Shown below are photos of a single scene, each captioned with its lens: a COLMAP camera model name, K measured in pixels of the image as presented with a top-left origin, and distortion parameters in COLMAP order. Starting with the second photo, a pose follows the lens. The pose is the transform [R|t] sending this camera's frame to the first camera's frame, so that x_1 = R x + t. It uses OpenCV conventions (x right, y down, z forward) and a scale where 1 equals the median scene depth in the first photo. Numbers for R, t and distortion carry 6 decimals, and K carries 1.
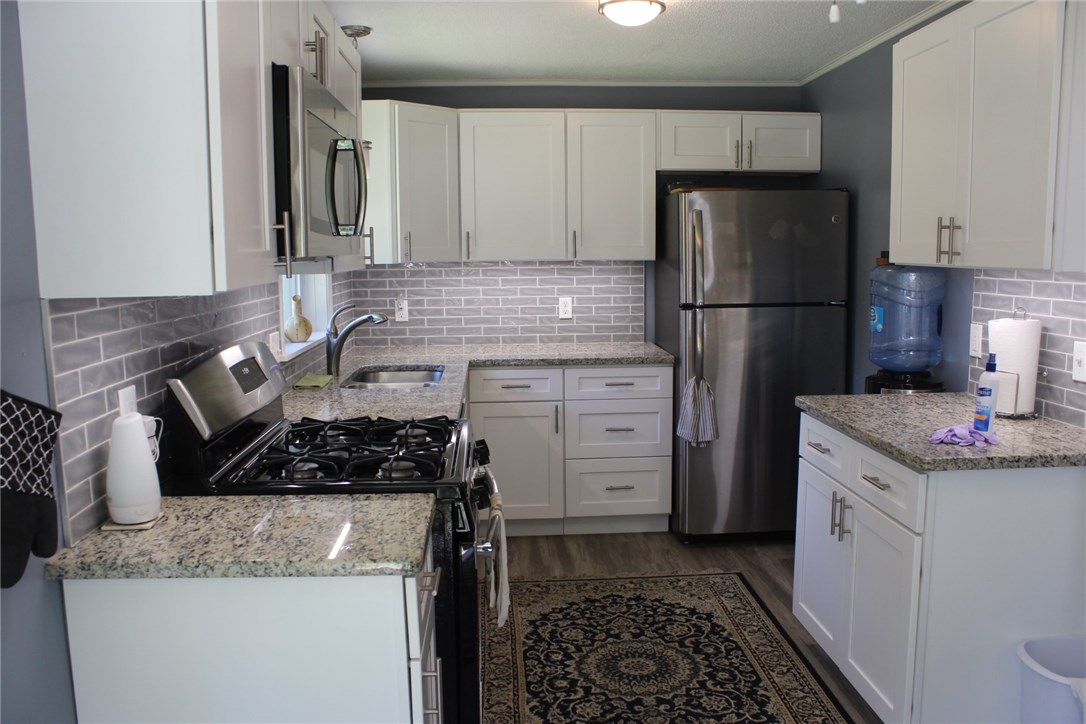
lens RADIAL K [[903.8, 0, 539.5], [0, 903.8, 372.6], [0, 0, 1]] dist [-0.170500, 0.154713]
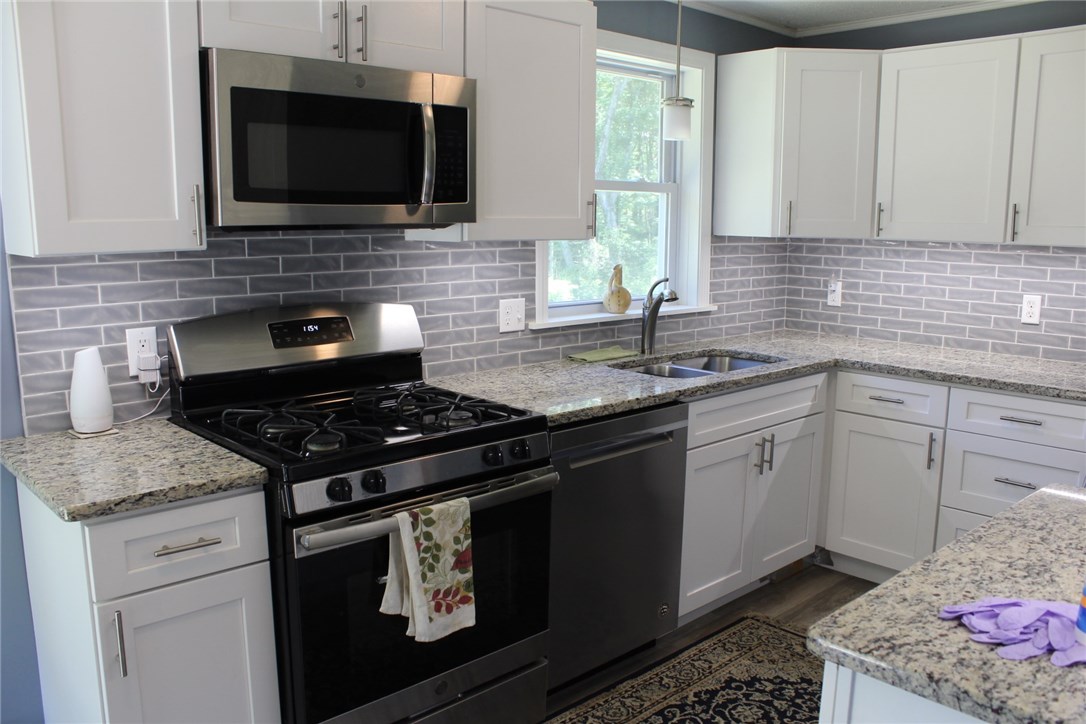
lens RADIAL K [[903.8, 0, 539.5], [0, 903.8, 372.6], [0, 0, 1]] dist [-0.170500, 0.154713]
pose [[0.642454, 0.145633, -0.752359, 0.317356], [-0.118037, 0.988866, 0.090619, -0.037633], [0.757179, 0.030588, 0.652491, 0.234064]]
